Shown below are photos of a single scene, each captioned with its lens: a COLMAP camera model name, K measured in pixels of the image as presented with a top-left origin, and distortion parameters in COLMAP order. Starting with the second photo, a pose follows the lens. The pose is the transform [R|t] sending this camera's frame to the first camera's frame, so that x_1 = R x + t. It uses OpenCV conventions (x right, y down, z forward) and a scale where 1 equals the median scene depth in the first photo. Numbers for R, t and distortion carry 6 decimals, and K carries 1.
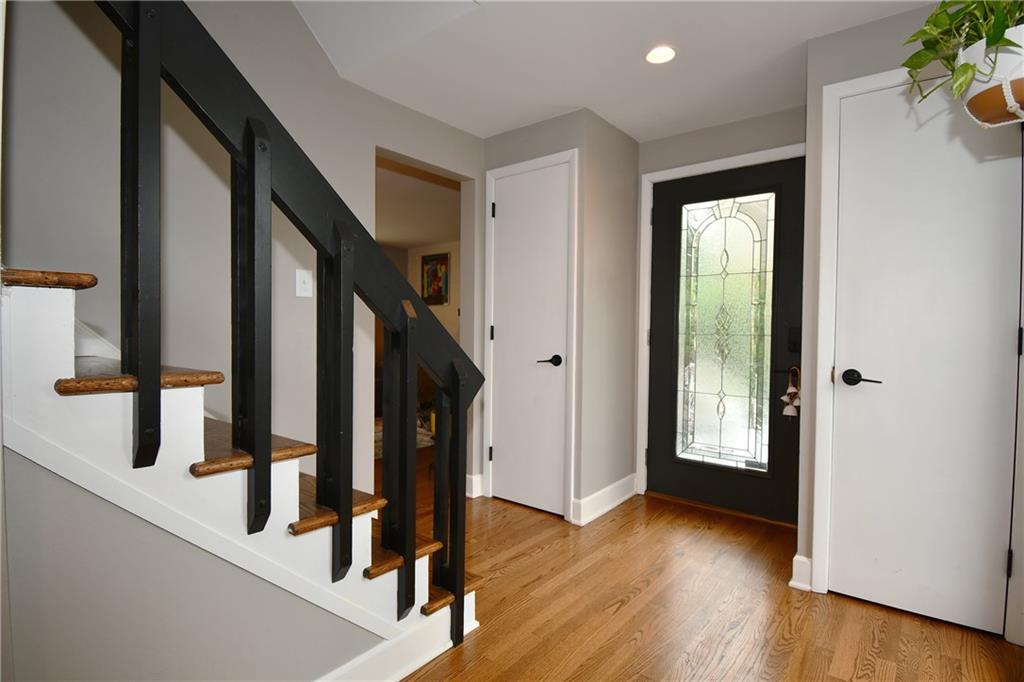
lens RADIAL K [[521.7, 0, 512.0], [0, 521.7, 341.0], [0, 0, 1]] dist [-0.000426, -0.000081]
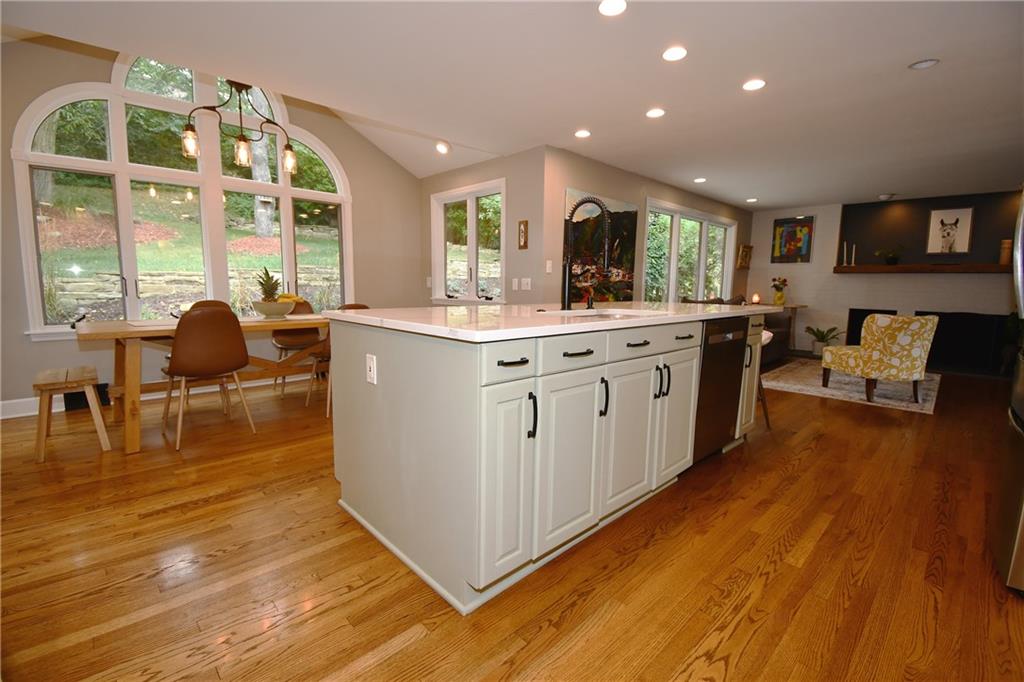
lens RADIAL K [[449.8, 0, 512.0], [0, 449.8, 341.0], [0, 0, 1]] dist [0.019401, -0.025376]
pose [[0.992597, 0.017653, -0.120166, -0.621195], [-0.005344, 0.994771, 0.101994, 0.000066], [0.121338, -0.100597, 0.987500, -0.041896]]
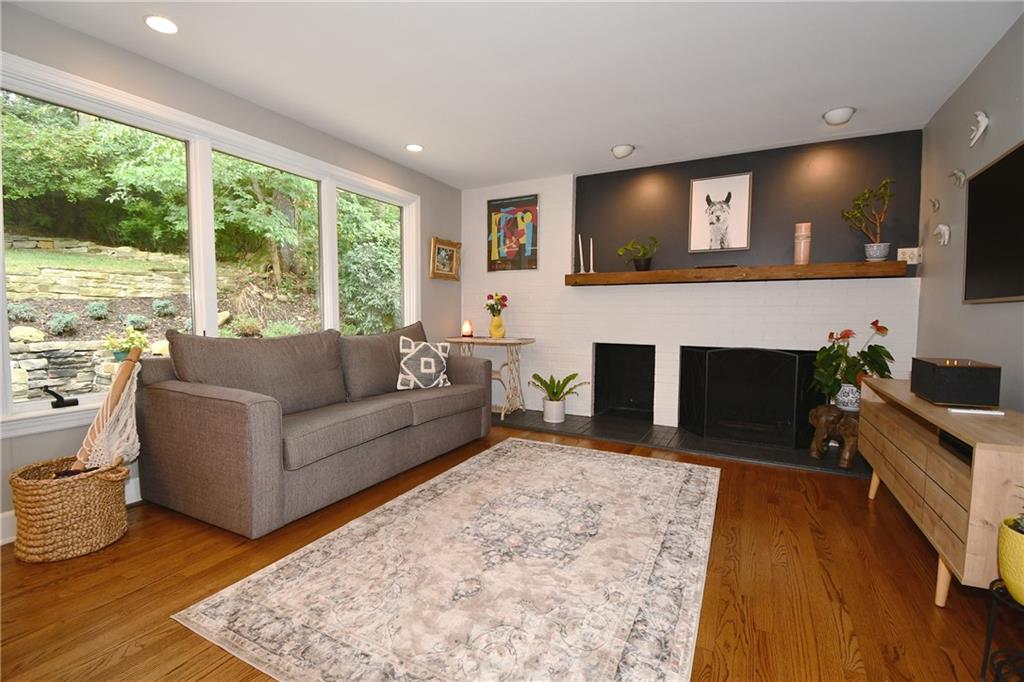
lens RADIAL K [[458.1, 0, 508.5], [0, 458.1, 340.2], [0, 0, 1]] dist [0.018988, -0.025409]
pose [[0.981991, -0.014479, 0.188374, -0.269150], [0.006832, 0.999128, 0.041182, -0.003050], [-0.188806, -0.039153, 0.981234, 0.404368]]
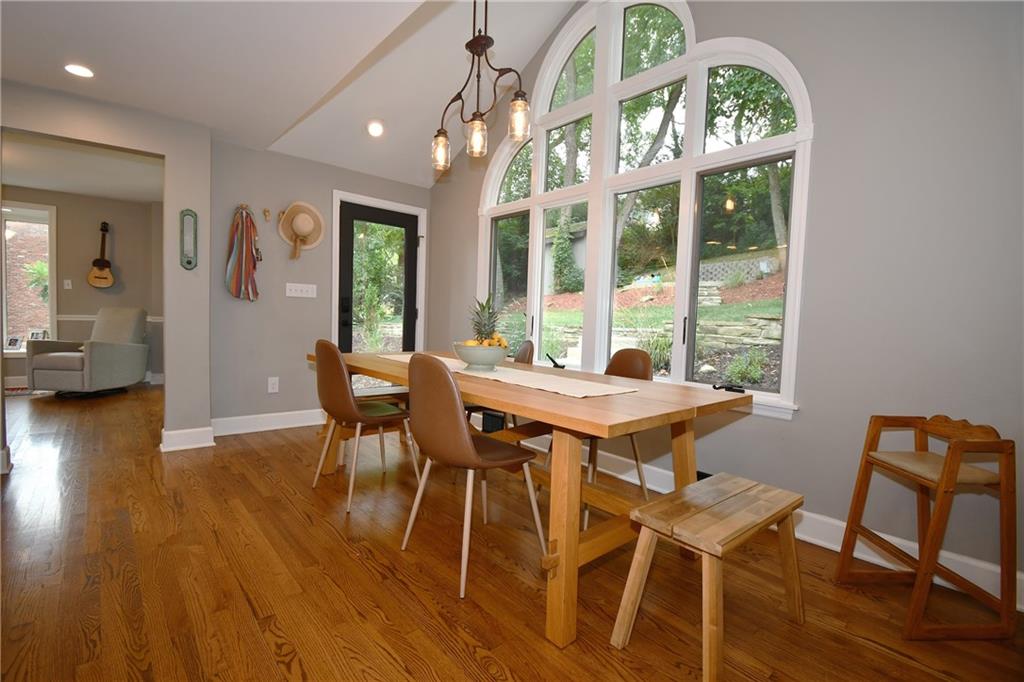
lens RADIAL K [[468.2, 0, 506.6], [0, 468.2, 341.7], [0, 0, 1]] dist [0.020101, -0.027356]
pose [[-0.179928, 0.038408, -0.982930, -0.611992], [-0.057017, 0.997150, 0.049401, -0.010453], [0.982026, 0.064932, -0.177225, 0.474404]]
